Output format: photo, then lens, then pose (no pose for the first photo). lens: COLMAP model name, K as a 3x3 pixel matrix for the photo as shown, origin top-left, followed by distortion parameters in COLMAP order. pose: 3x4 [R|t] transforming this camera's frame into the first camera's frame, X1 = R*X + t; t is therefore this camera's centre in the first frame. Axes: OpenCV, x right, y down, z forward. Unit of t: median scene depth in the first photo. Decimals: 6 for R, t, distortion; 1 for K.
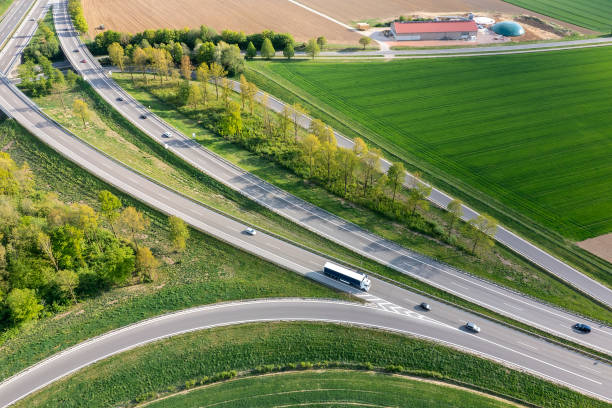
lens RADIAL K [[482.2, 0, 306.0], [0, 482.2, 204.0], [0, 0, 1]] dist [-0.010488, -0.000499]
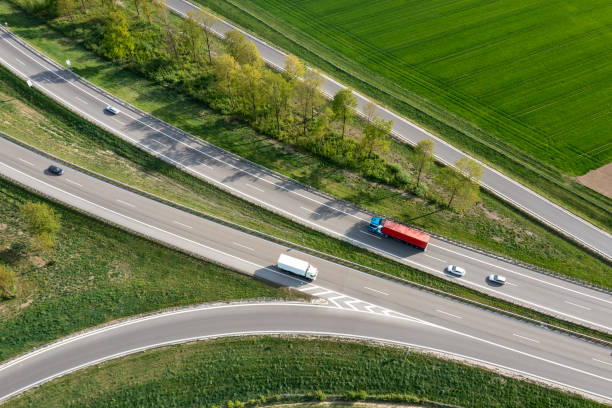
lens RADIAL K [[482.2, 0, 306.0], [0, 482.2, 204.0], [0, 0, 1]] dist [-0.010488, -0.000499]
pose [[0.992632, -0.098338, 0.070795, 0.065682], [0.080219, 0.971215, 0.224290, -0.088510], [-0.090813, -0.216958, 0.971948, 0.270419]]
